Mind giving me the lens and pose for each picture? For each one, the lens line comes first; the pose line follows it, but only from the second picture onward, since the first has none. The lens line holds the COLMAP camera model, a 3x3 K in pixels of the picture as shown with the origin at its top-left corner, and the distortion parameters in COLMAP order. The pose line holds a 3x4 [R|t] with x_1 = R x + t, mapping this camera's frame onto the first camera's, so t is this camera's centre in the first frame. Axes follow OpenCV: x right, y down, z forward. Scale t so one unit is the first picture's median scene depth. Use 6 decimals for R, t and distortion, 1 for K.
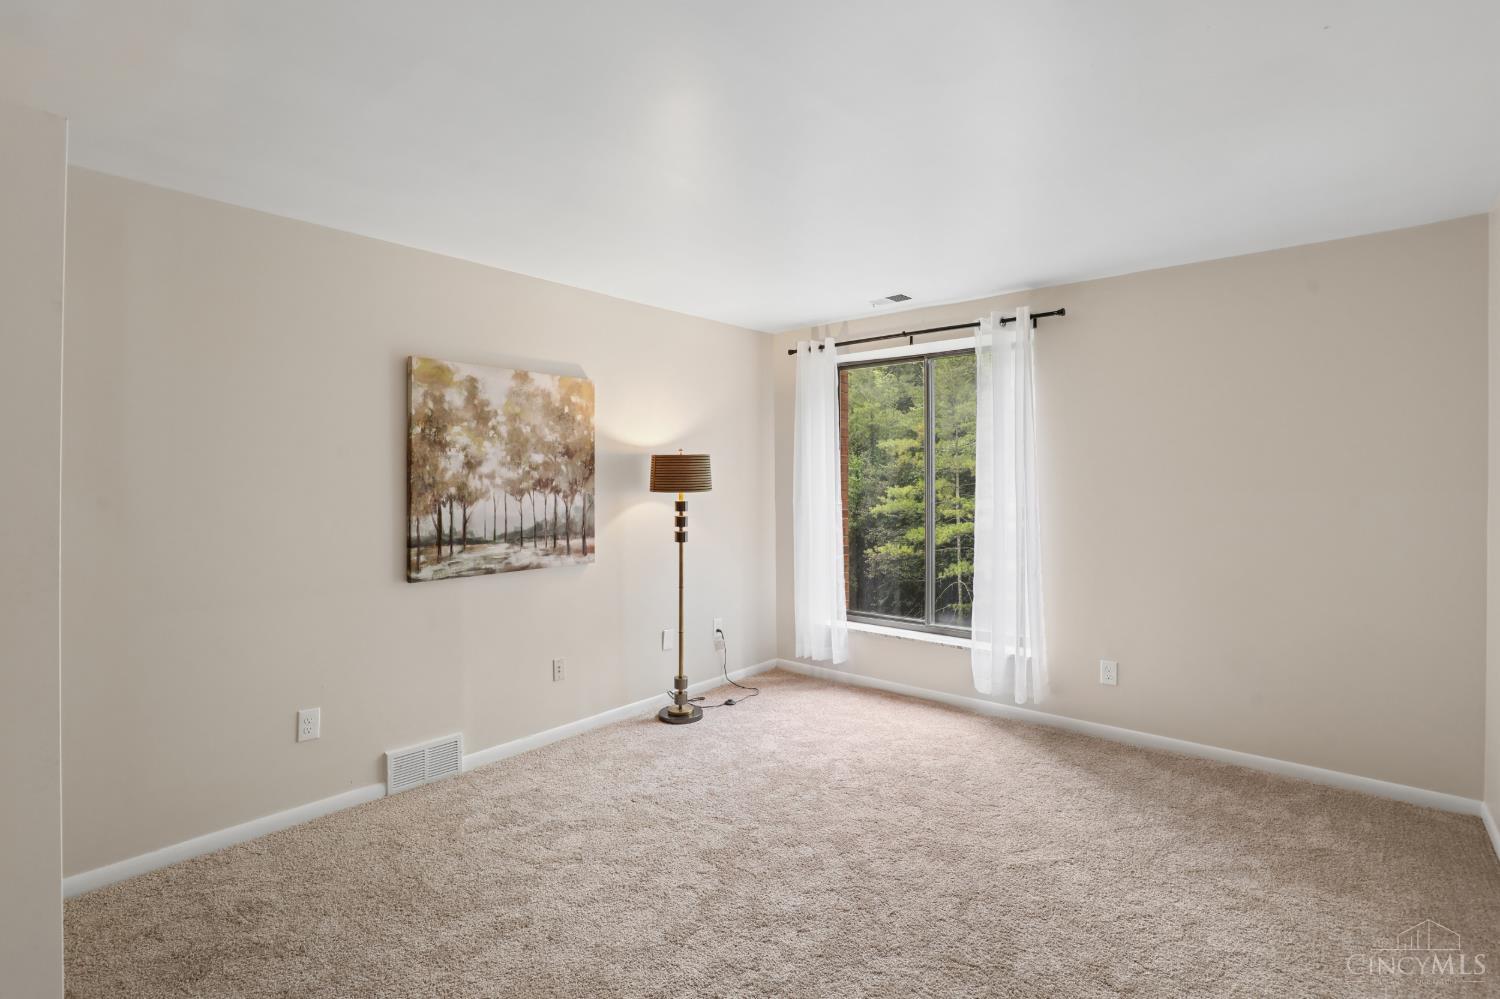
lens RADIAL K [[727.8, 0, 740.0], [0, 727.8, 485.3], [0, 0, 1]] dist [-0.002431, -0.000623]
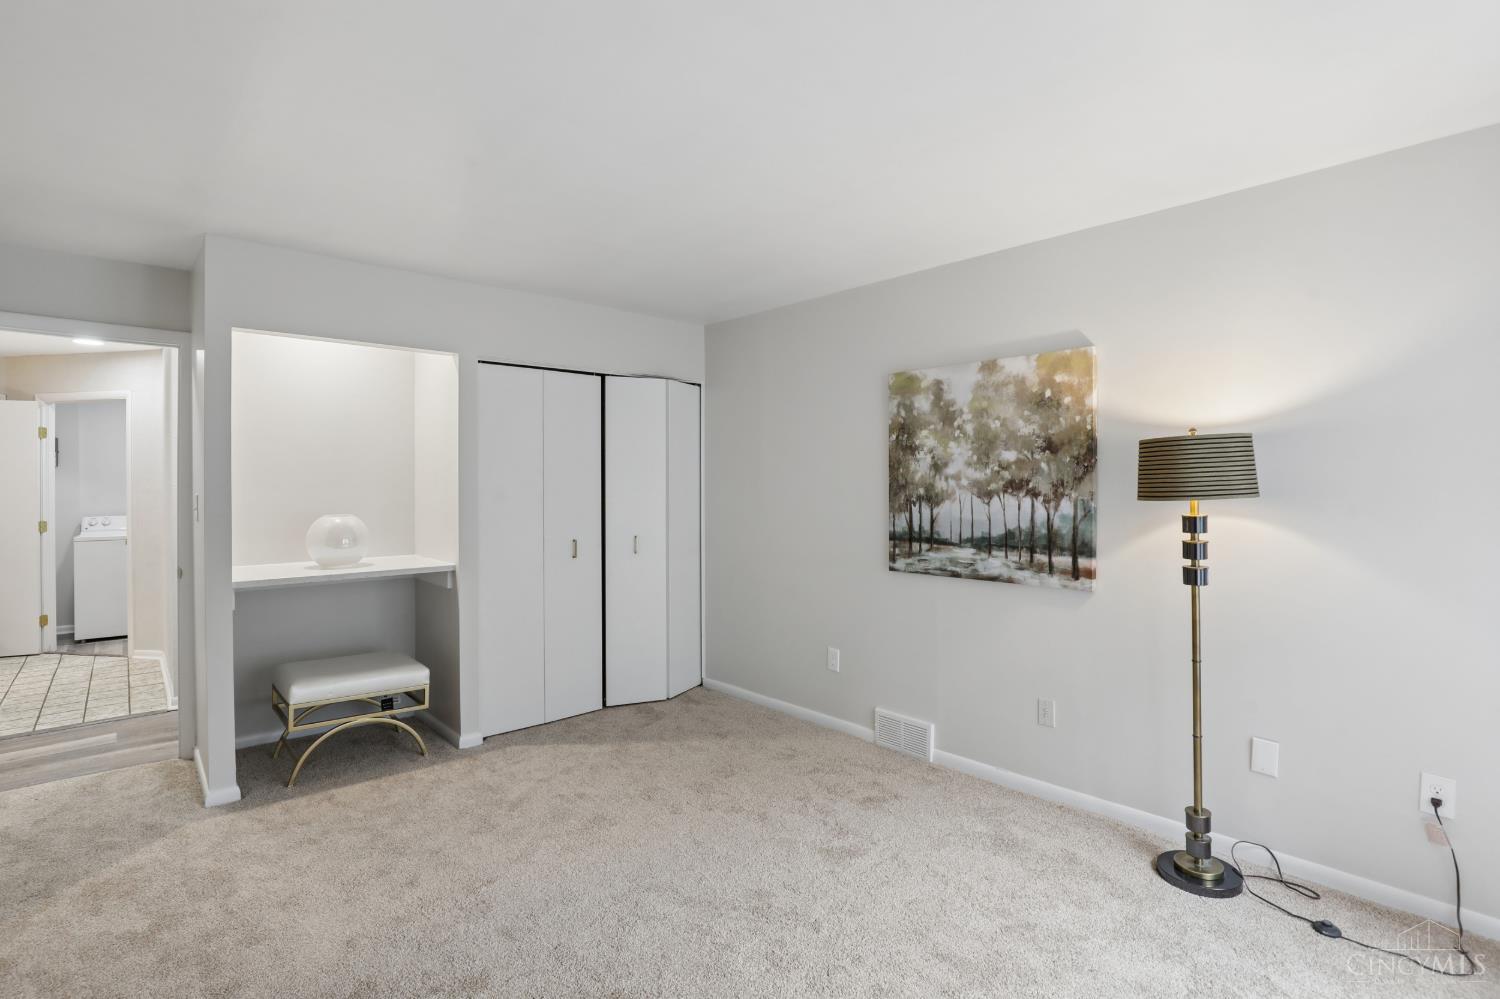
lens RADIAL K [[727.8, 0, 740.0], [0, 727.8, 485.3], [0, 0, 1]] dist [-0.002431, -0.000623]
pose [[-0.132241, 0.007390, -0.991190, 0.646175], [-0.001300, 0.999970, 0.007629, -0.008586], [0.991217, 0.002297, -0.132227, 0.821315]]
